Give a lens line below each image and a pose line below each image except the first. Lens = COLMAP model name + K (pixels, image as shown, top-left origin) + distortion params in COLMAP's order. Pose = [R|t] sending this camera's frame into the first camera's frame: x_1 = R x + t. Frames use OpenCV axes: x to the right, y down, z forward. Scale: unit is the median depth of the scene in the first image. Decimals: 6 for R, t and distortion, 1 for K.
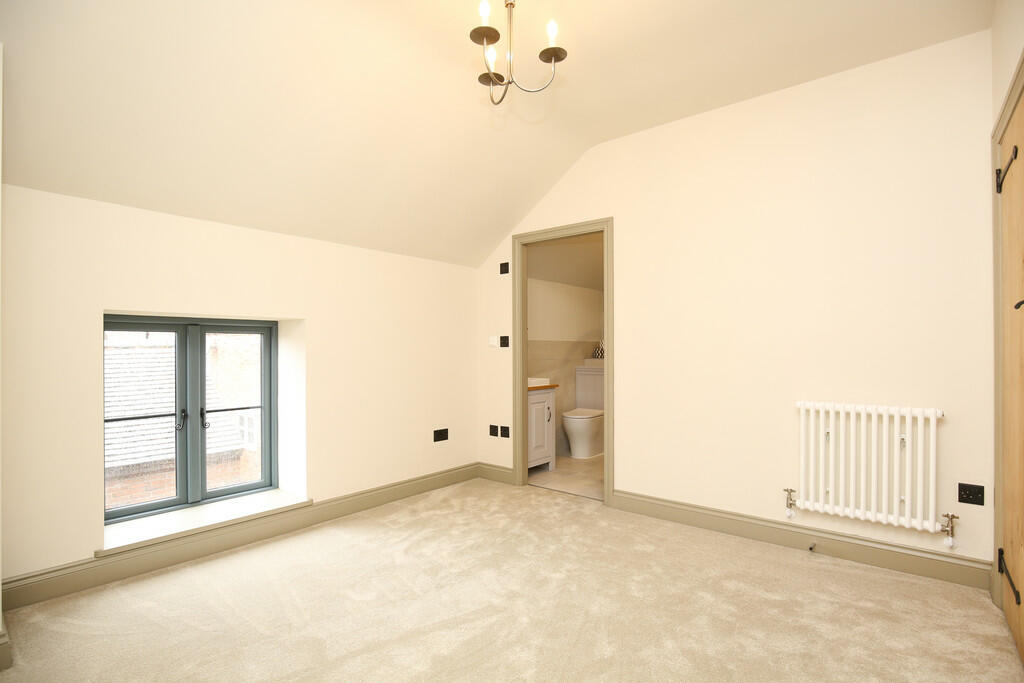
lens RADIAL K [[486.2, 0, 514.4], [0, 486.2, 351.3], [0, 0, 1]] dist [-0.019112, -0.000155]
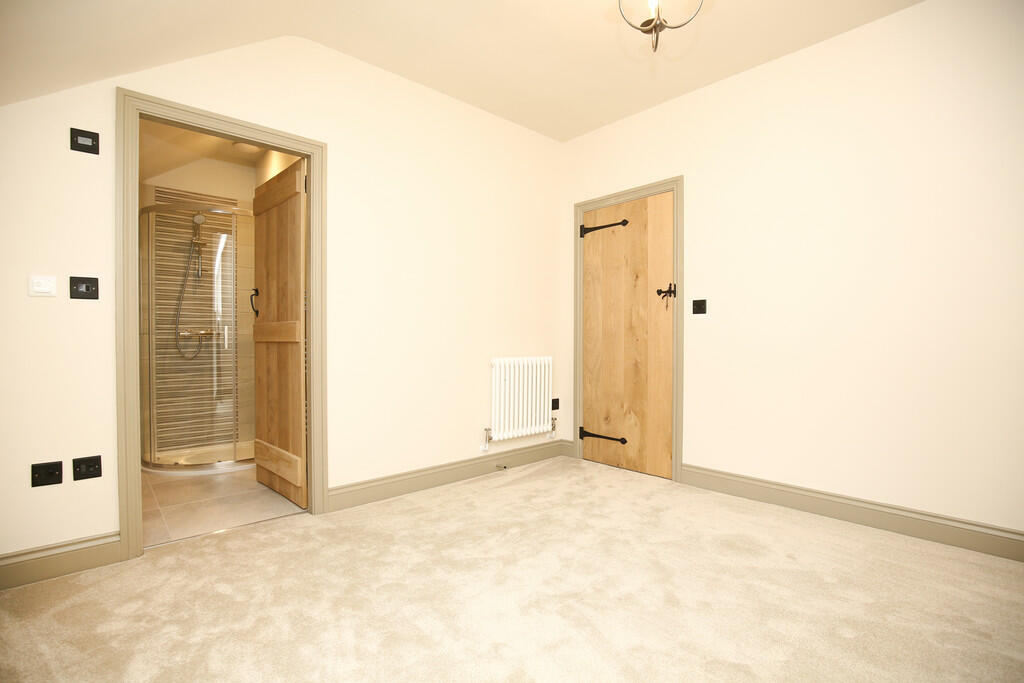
lens RADIAL K [[474.5, 0, 514.6], [0, 474.5, 344.9], [0, 0, 1]] dist [-0.032325, 0.001171]
pose [[0.140440, -0.010587, 0.990033, -0.640078], [0.002908, 0.999943, 0.010281, 0.051718], [-0.990085, 0.001435, 0.140463, 0.737063]]
